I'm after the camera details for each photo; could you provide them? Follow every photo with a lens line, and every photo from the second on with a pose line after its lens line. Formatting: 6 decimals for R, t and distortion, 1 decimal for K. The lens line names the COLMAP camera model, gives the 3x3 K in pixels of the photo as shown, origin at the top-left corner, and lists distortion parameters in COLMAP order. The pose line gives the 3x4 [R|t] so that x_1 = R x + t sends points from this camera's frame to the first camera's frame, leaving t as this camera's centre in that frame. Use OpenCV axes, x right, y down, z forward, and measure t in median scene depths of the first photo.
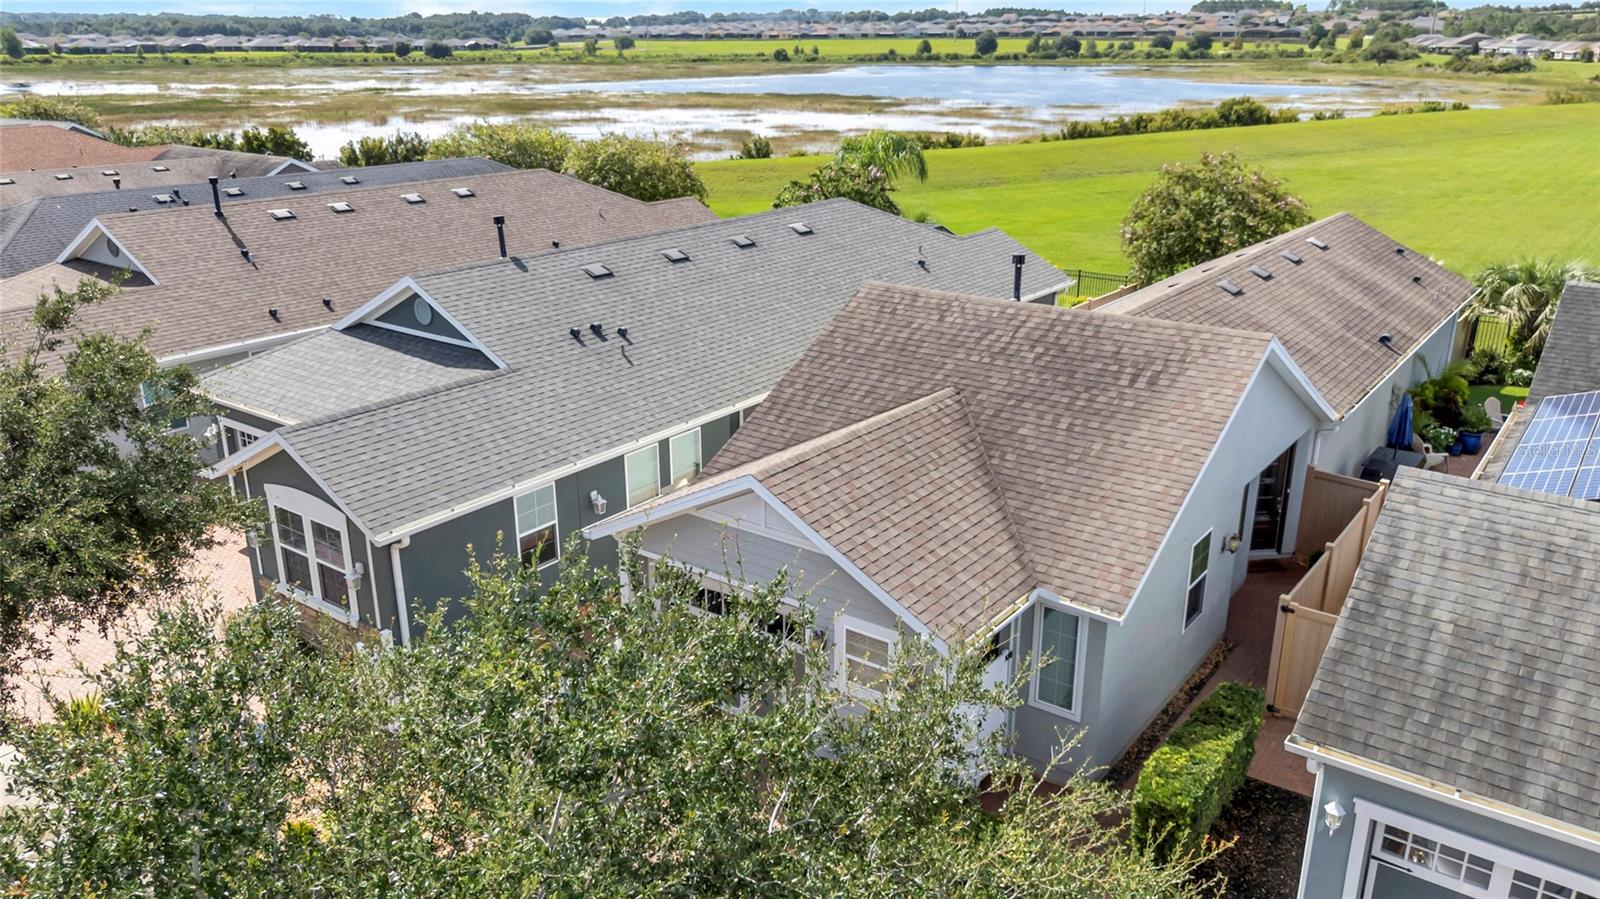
lens RADIAL K [[1163.1, 0, 800.0], [0, 1163.1, 449.5], [0, 0, 1]] dist [0.009556, -0.029026]
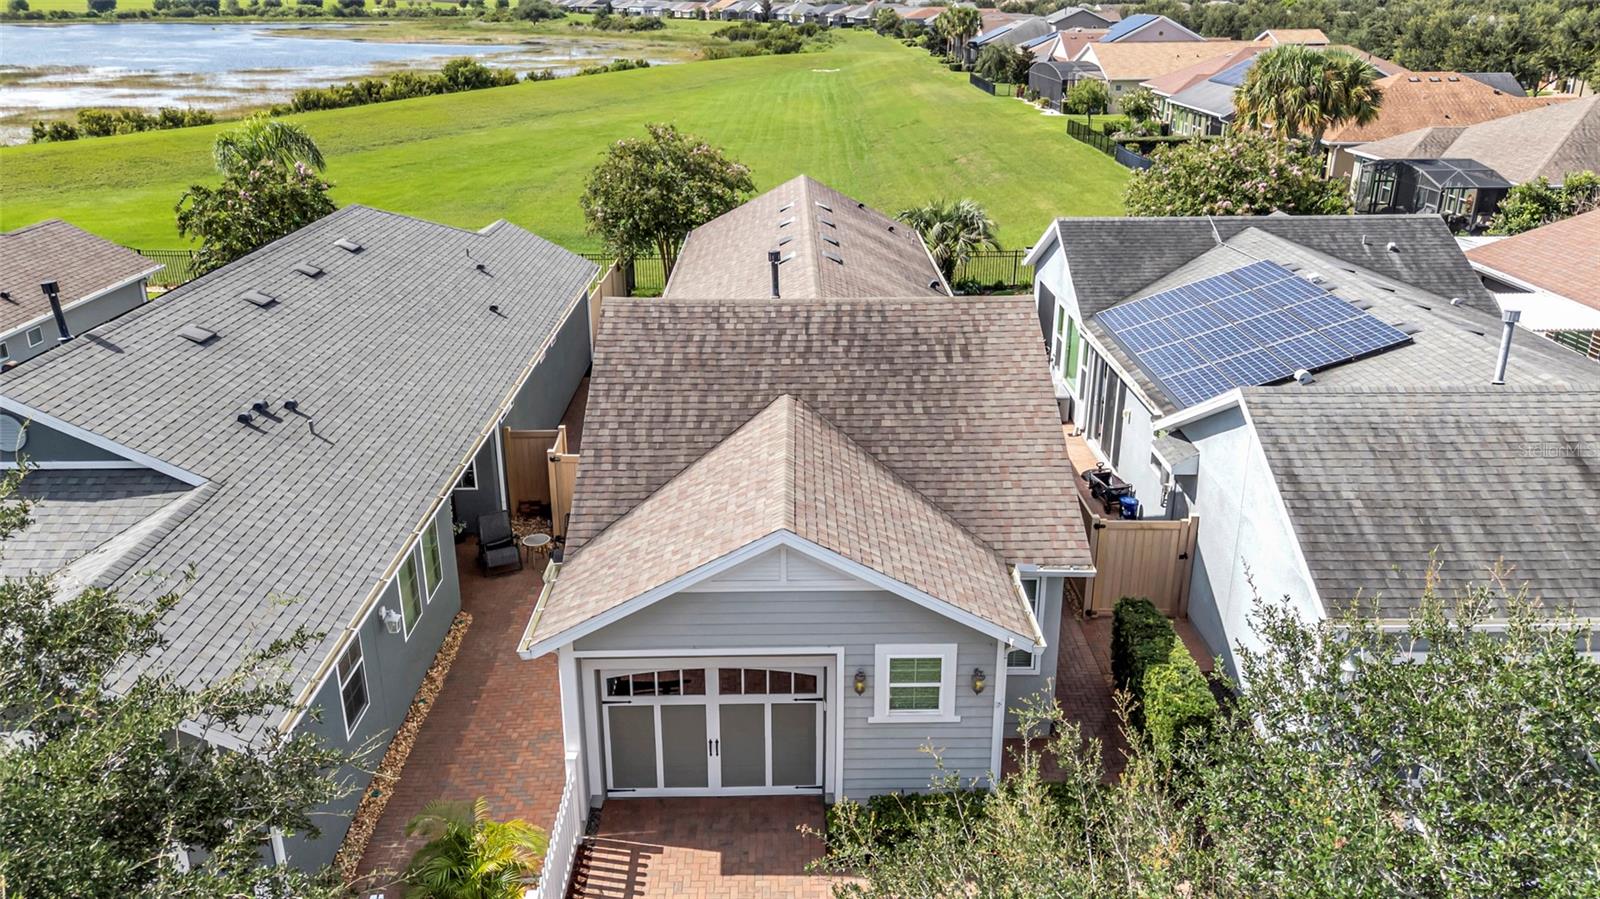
lens RADIAL K [[1160.9, 0, 800.0], [0, 1160.9, 449.5], [0, 0, 1]] dist [0.083996, -0.092858]
pose [[0.788089, -0.215311, 0.576677, -0.377851], [0.198971, 0.975644, 0.092356, -0.083739], [-0.582517, 0.041957, 0.811735, 0.174178]]
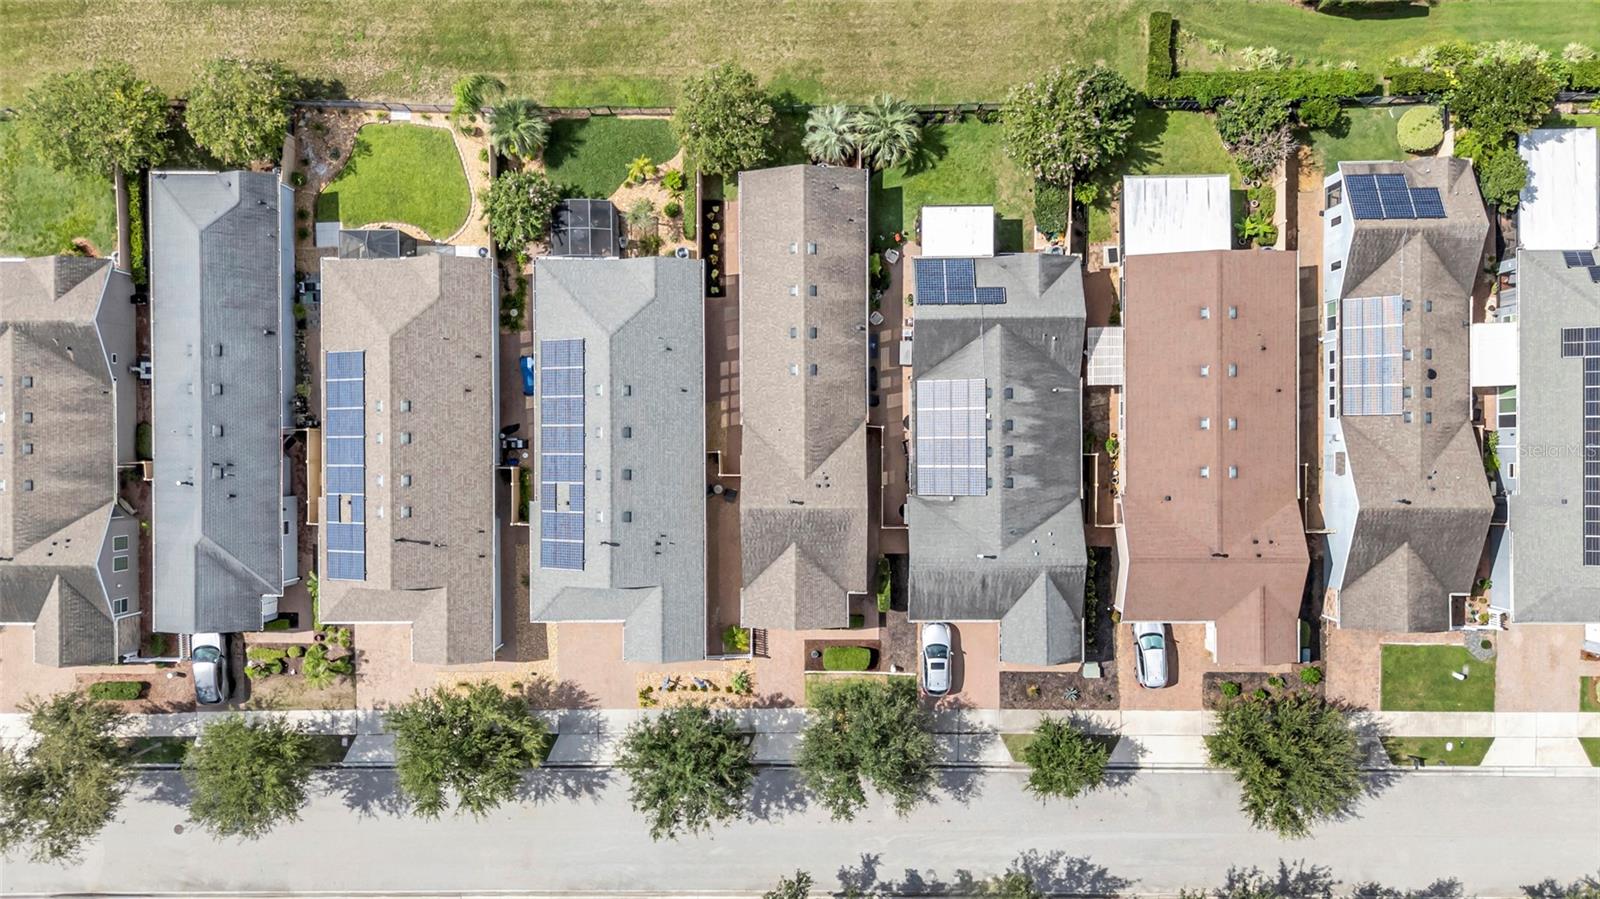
lens RADIAL K [[1160.9, 0, 800.0], [0, 1160.9, 449.5], [0, 0, 1]] dist [0.083996, -0.092858]
pose [[0.792428, -0.609803, 0.014117, 0.436056], [0.214564, 0.300337, 0.929387, -4.004832], [-0.570982, -0.733443, 0.368837, -0.205752]]
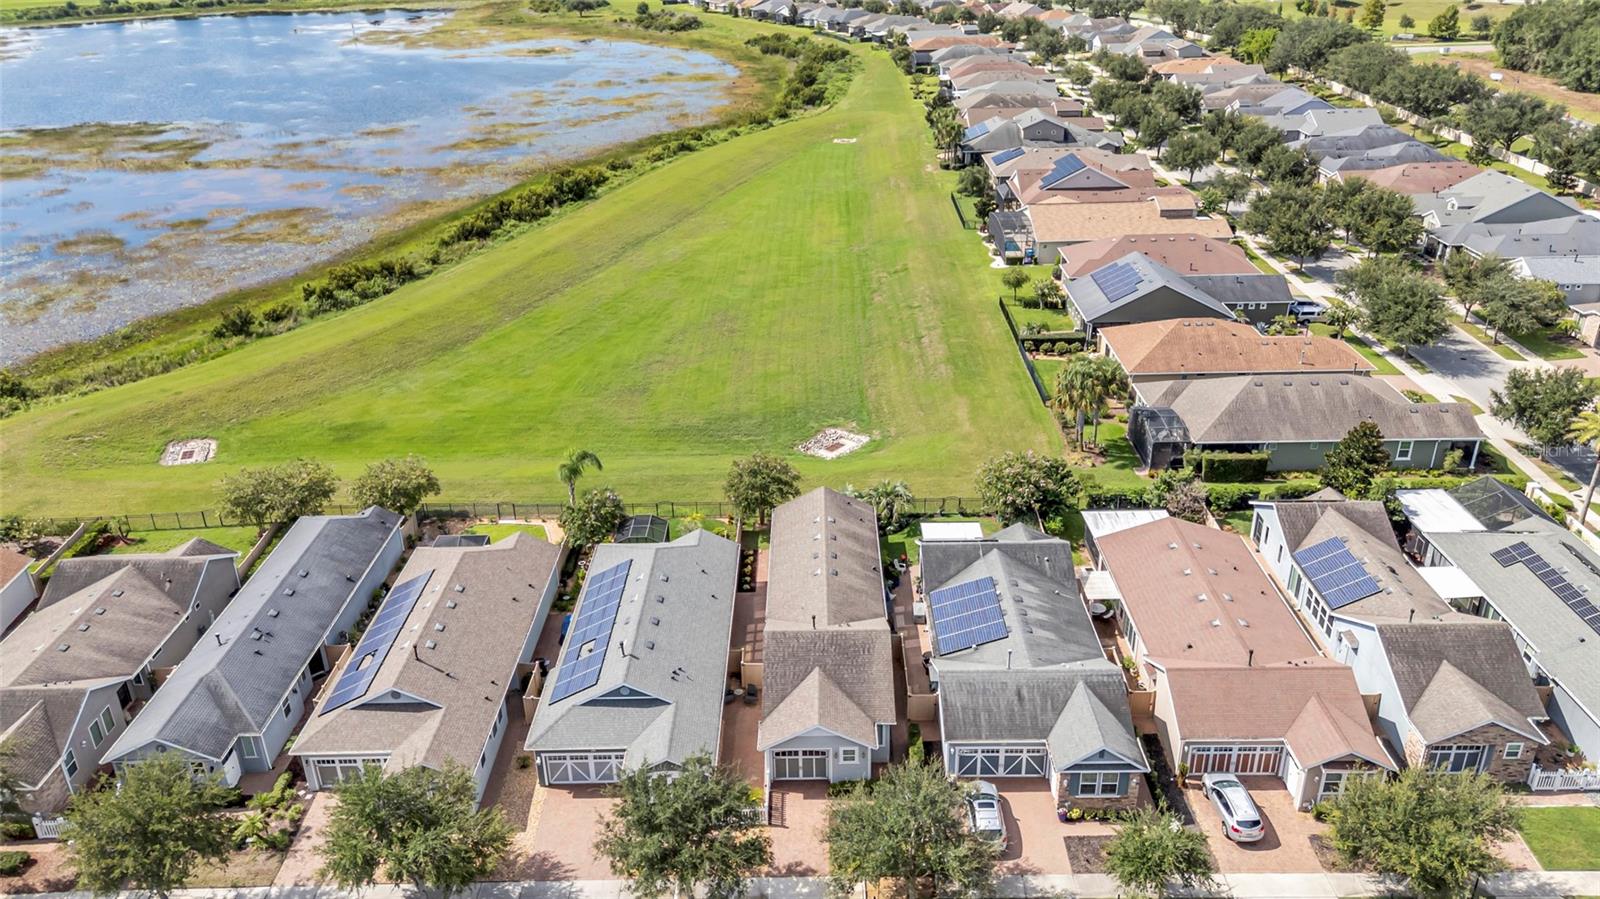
lens RADIAL K [[1128.2, 0, 800.0], [0, 1128.2, 449.5], [0, 0, 1]] dist [0.077576, -0.064411]
pose [[0.799775, -0.262969, 0.539636, -1.706058], [0.211123, 0.964732, 0.157224, -1.399583], [-0.561949, -0.011814, 0.827088, -2.125440]]
